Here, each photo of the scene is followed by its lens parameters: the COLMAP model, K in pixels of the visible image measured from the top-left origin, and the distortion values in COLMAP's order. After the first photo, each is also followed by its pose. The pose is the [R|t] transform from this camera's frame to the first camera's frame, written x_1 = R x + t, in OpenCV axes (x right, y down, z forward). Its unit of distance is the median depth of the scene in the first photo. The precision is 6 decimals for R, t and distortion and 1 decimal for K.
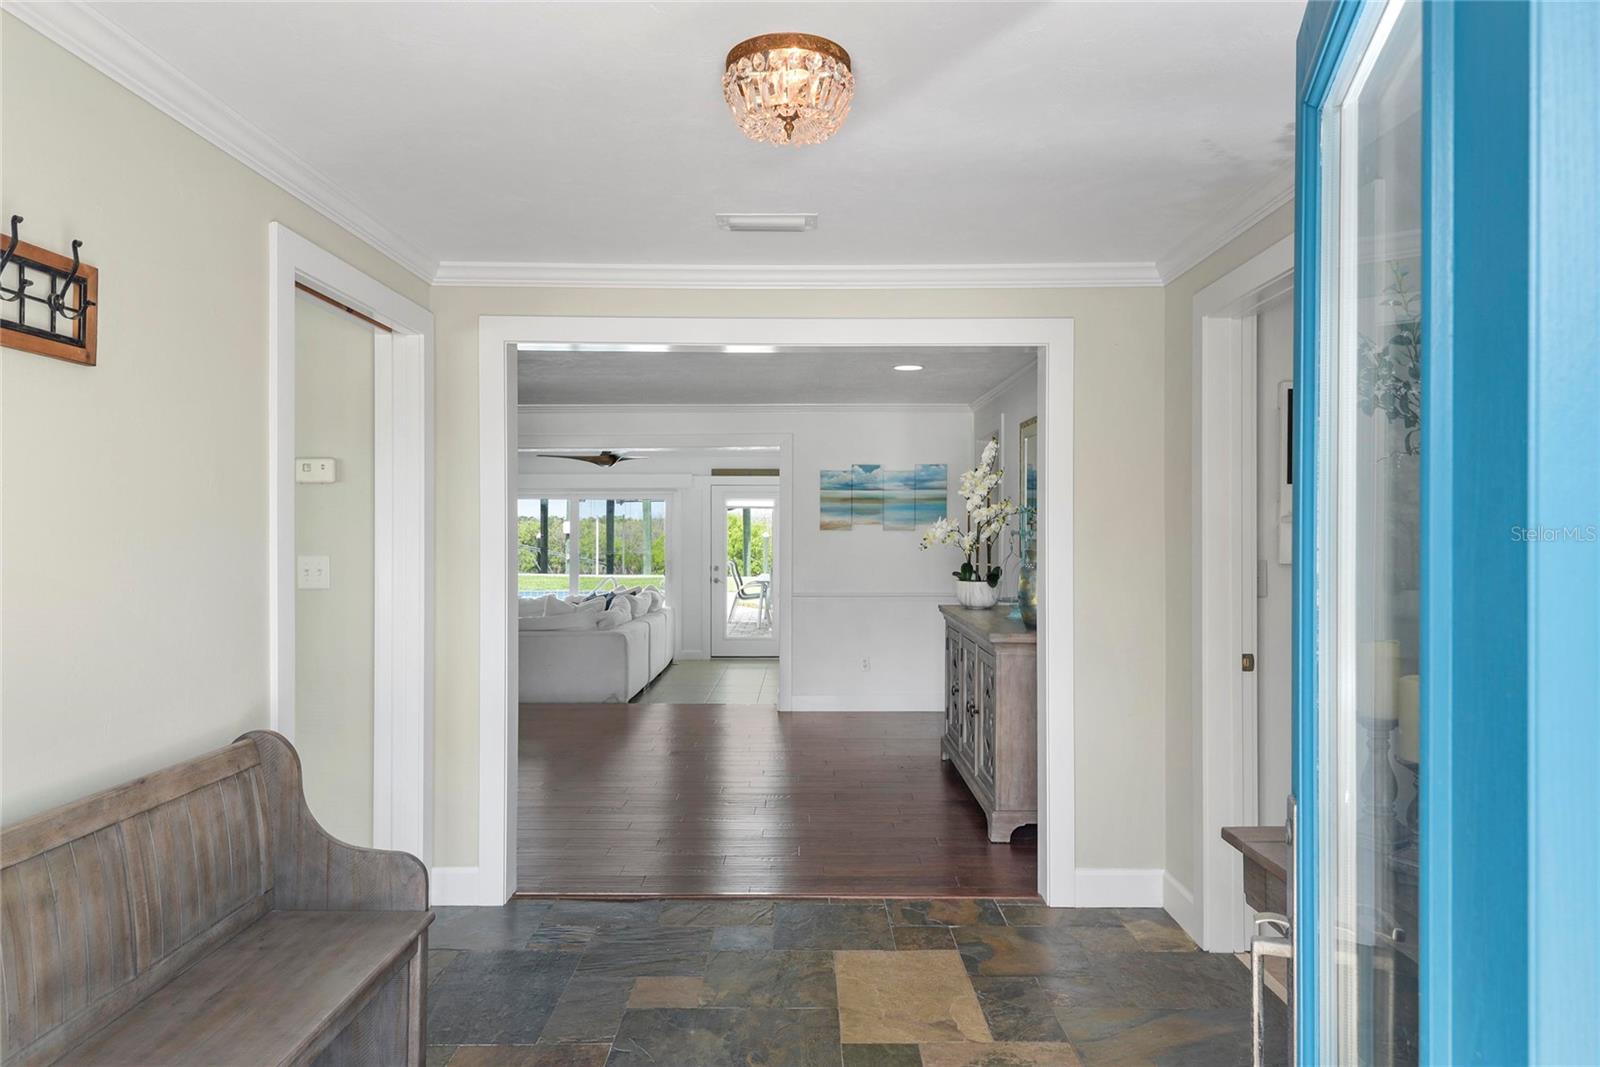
lens RADIAL K [[1049.1, 0, 799.7], [0, 1049.1, 531.3], [0, 0, 1]] dist [0.041456, -0.002166]
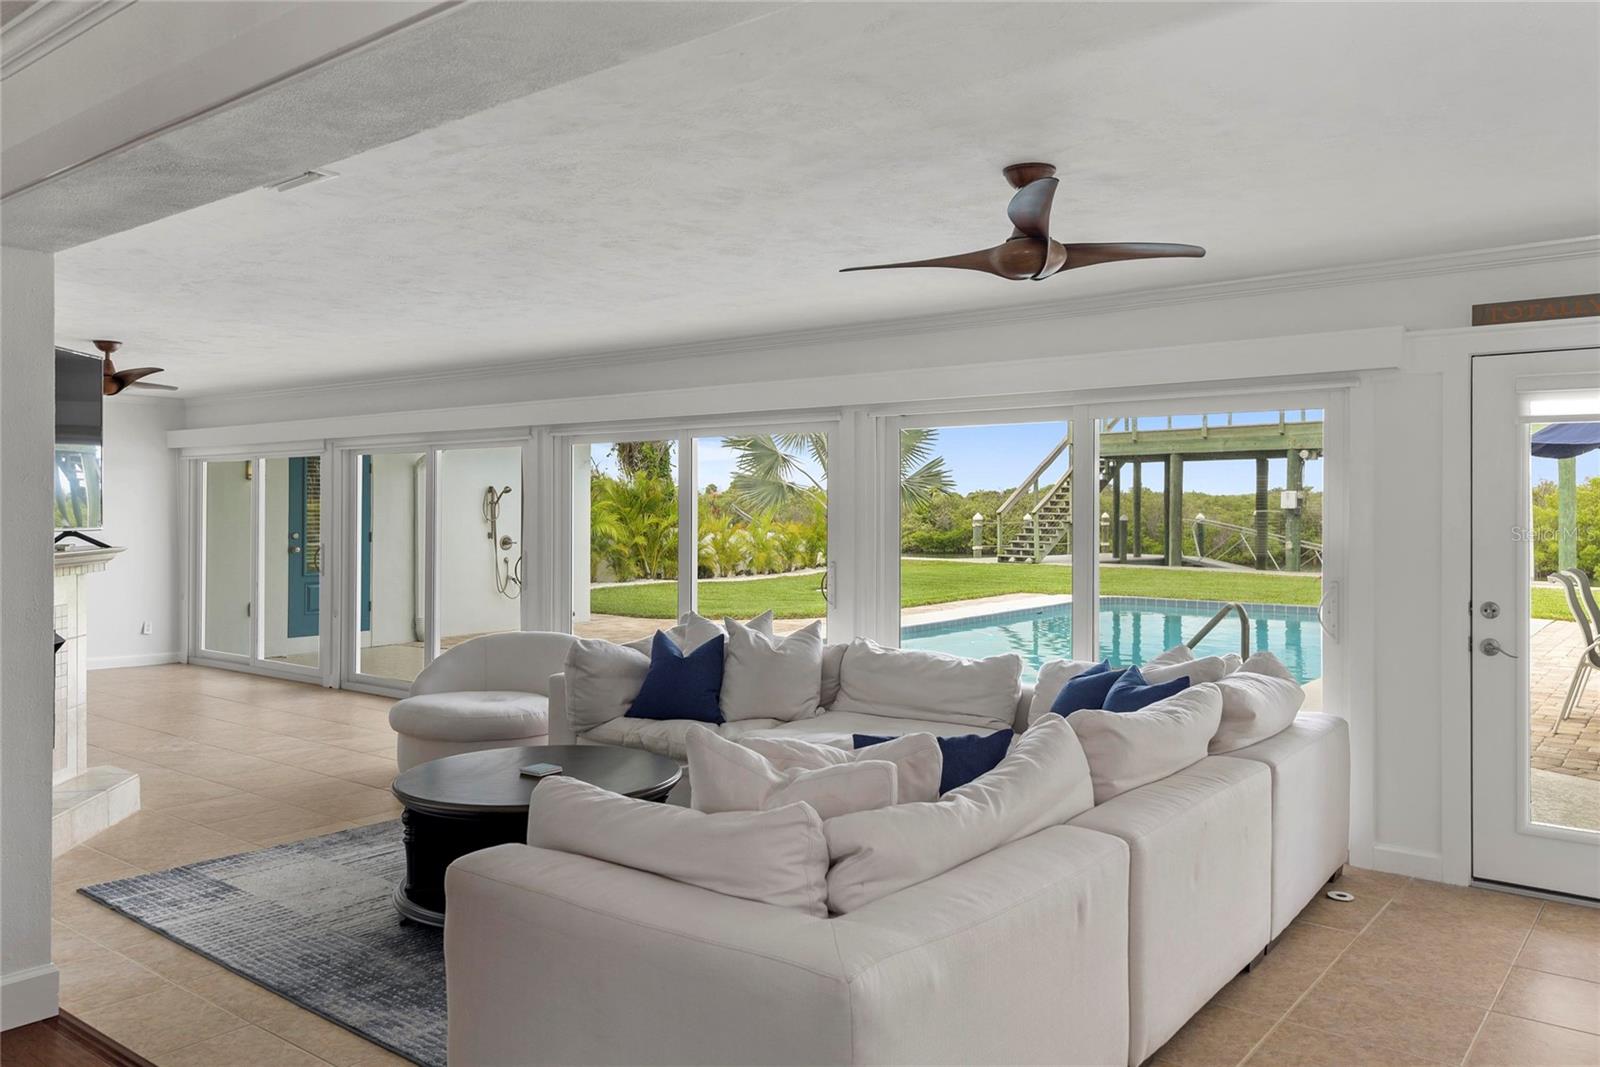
lens RADIAL K [[1181.1, 0, 813.4], [0, 1181.1, 512.8], [0, 0, 1]] dist [0.045722, -0.000159]
pose [[0.796918, 0.001485, -0.604085, -0.021880], [0.000623, 0.999994, 0.003281, 0.003936], [0.604087, -0.002991, 0.796913, 0.577677]]
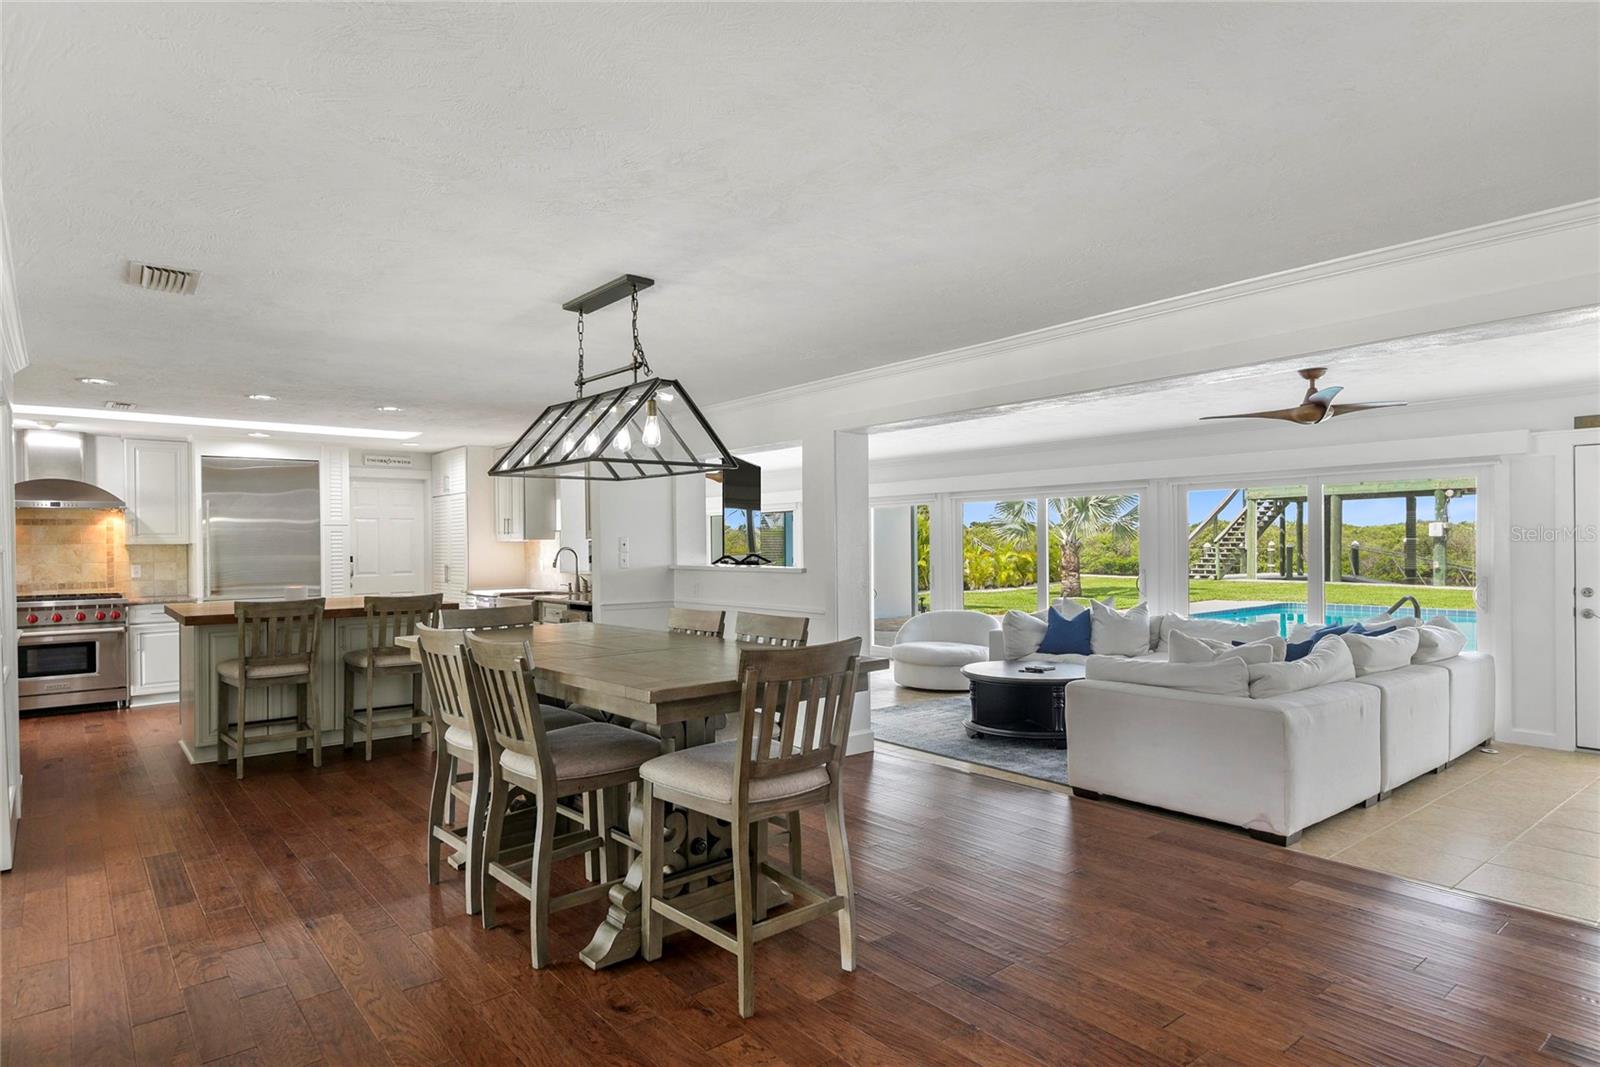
lens RADIAL K [[890.6, 0, 799.9], [0, 890.6, 547.2], [0, 0, 1]] dist [0.030610, -0.012570]
pose [[0.638741, -0.004043, -0.769411, 0.025235], [0.011193, 0.999929, 0.004038, 0.004689], [0.769340, -0.011191, 0.638741, 0.361805]]
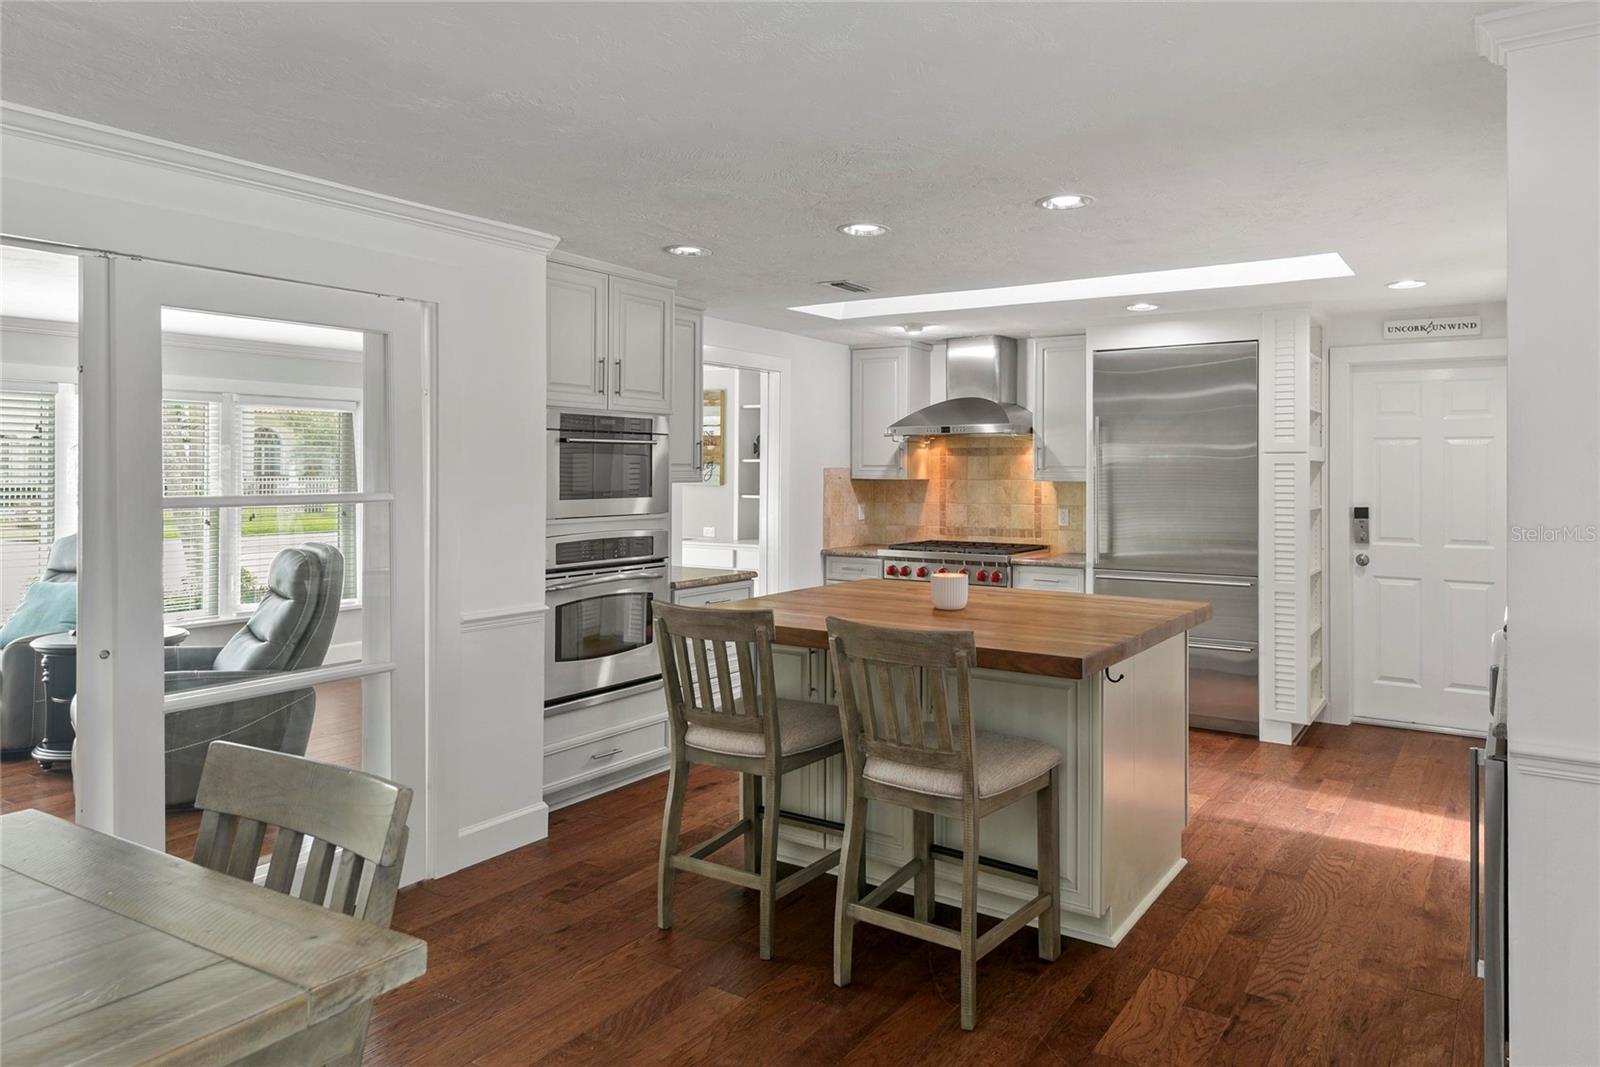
lens RADIAL K [[1033.4, 0, 895.2], [0, 1033.4, 466.1], [0, 0, 1]] dist [0.042336, -0.000372]
pose [[-0.510418, -0.008287, -0.859886, -0.261536], [-0.005162, 0.999965, -0.006573, -0.003624], [0.859911, 0.001084, -0.510443, 0.607730]]
